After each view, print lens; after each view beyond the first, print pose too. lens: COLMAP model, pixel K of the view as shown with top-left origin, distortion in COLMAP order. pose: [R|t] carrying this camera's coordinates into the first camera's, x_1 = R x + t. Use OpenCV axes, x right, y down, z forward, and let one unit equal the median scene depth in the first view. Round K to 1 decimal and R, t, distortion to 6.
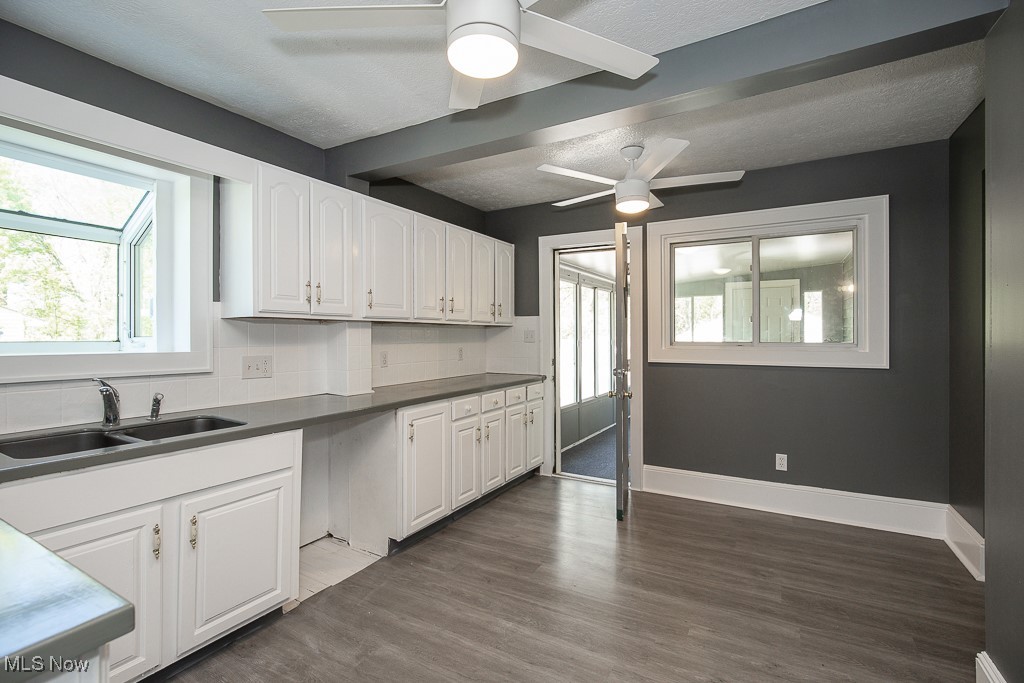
lens RADIAL K [[474.9, 0, 513.2], [0, 474.9, 337.6], [0, 0, 1]] dist [-0.007061, -0.000279]
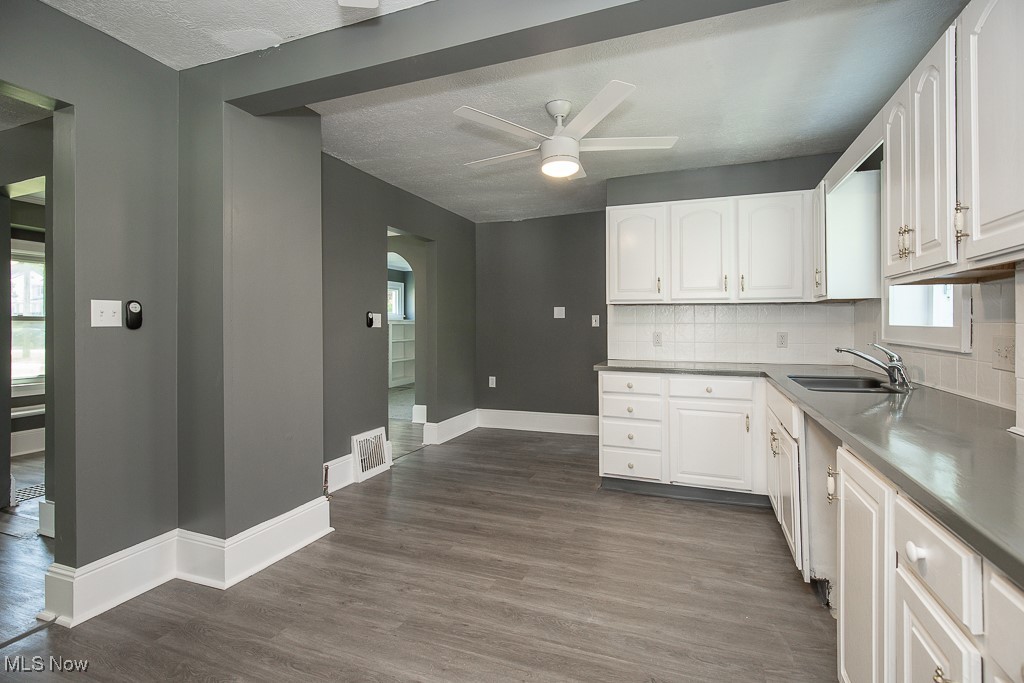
lens RADIAL K [[474.9, 0, 512.5], [0, 474.9, 332.1], [0, 0, 1]] dist [-0.007061, -0.000279]
pose [[-0.990122, 0.004774, -0.140126, 0.269153], [0.003243, 0.999933, 0.011157, 0.030258], [0.140170, 0.010592, -0.990071, 1.887383]]
